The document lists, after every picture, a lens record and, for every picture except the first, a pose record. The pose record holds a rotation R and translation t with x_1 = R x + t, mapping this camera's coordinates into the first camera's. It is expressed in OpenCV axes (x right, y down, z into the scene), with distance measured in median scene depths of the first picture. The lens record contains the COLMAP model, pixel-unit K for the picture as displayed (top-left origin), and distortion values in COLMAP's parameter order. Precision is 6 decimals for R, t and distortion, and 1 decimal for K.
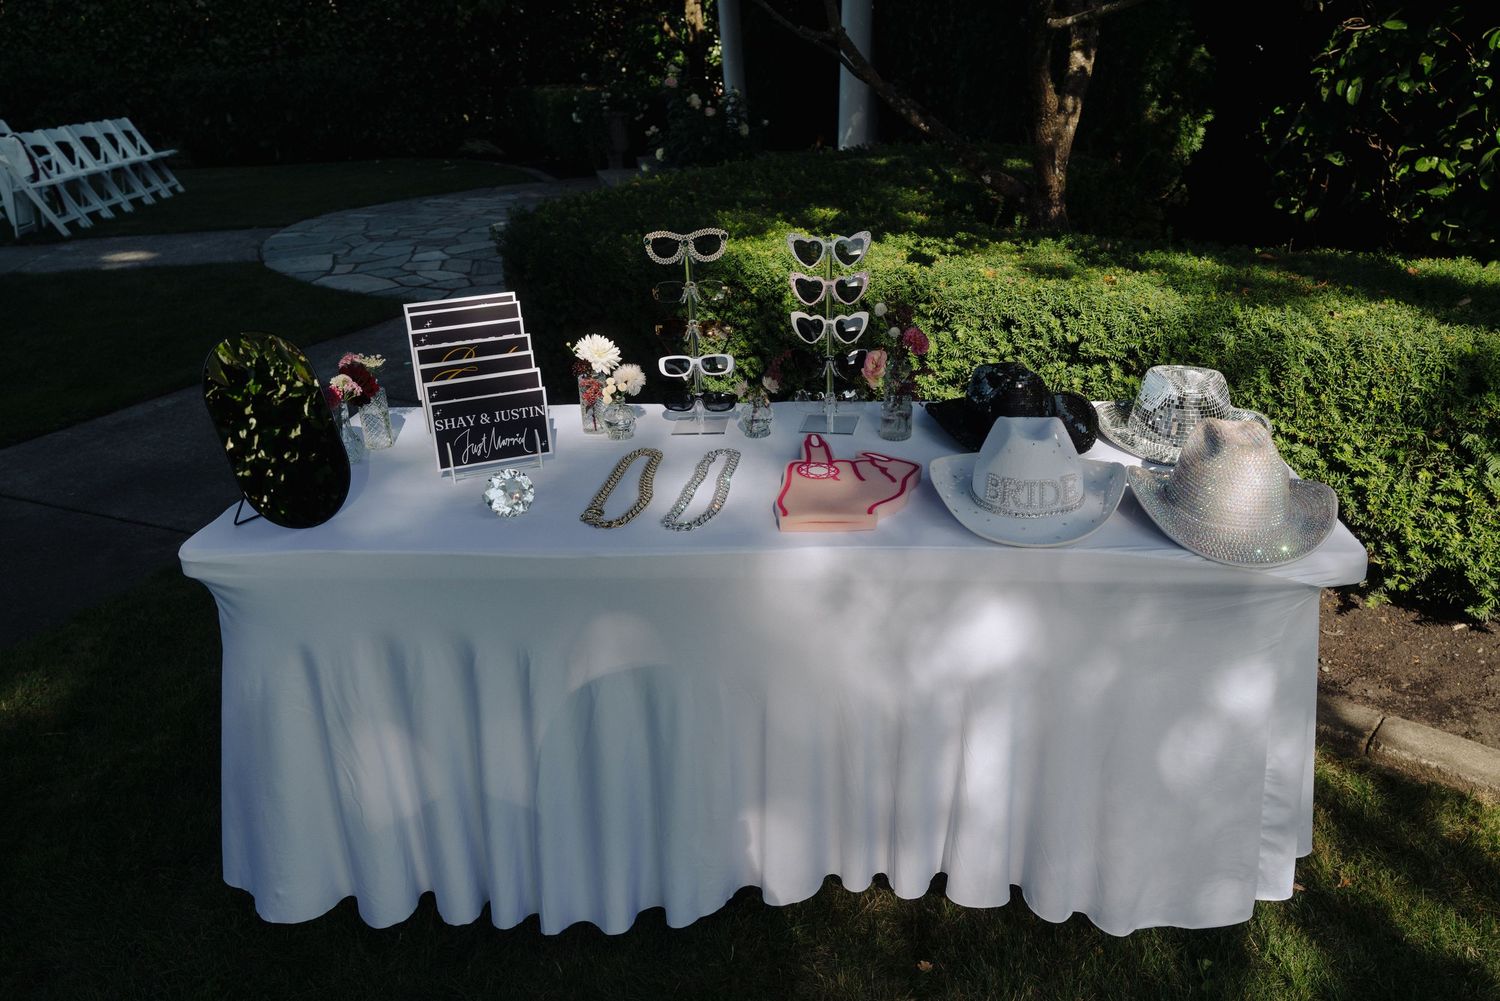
lens RADIAL K [[1216.9, 0, 750.0], [0, 1216.9, 500.5], [0, 0, 1]] dist [-0.002302, 0.000729]
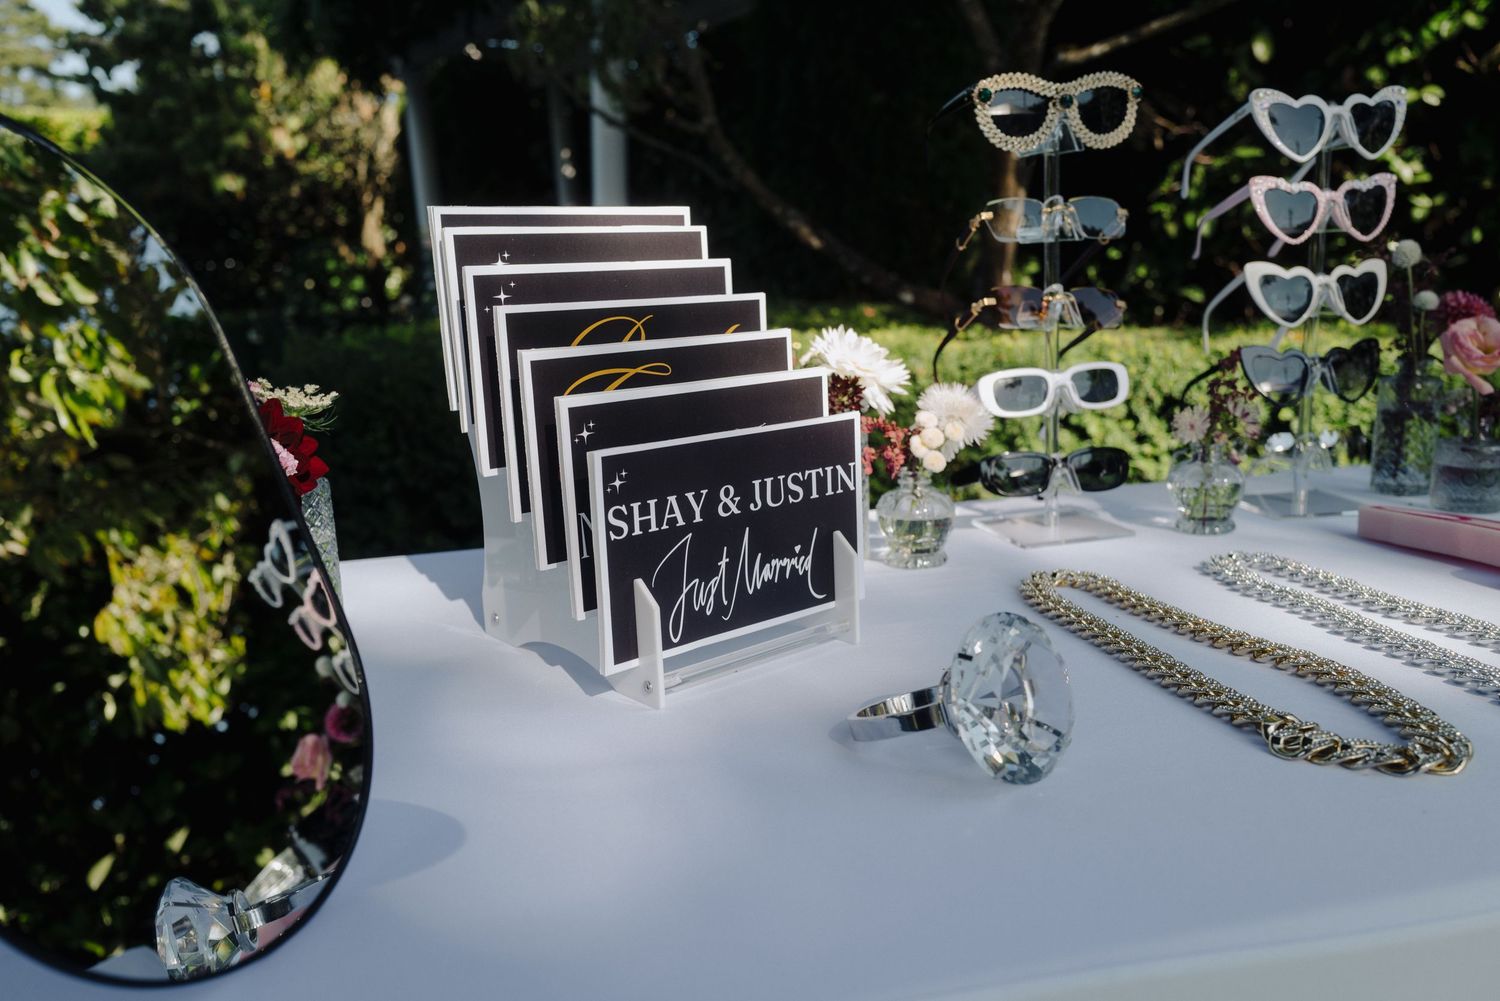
lens RADIAL K [[1150.1, 0, 750.0], [0, 1150.1, 500.5], [0, 0, 1]] dist [-0.056482, 0.091109]
pose [[0.949773, -0.063305, 0.306471, -0.303804], [0.123406, 0.975729, -0.180895, -0.009034], [-0.287581, 0.209630, 0.934533, 0.688526]]
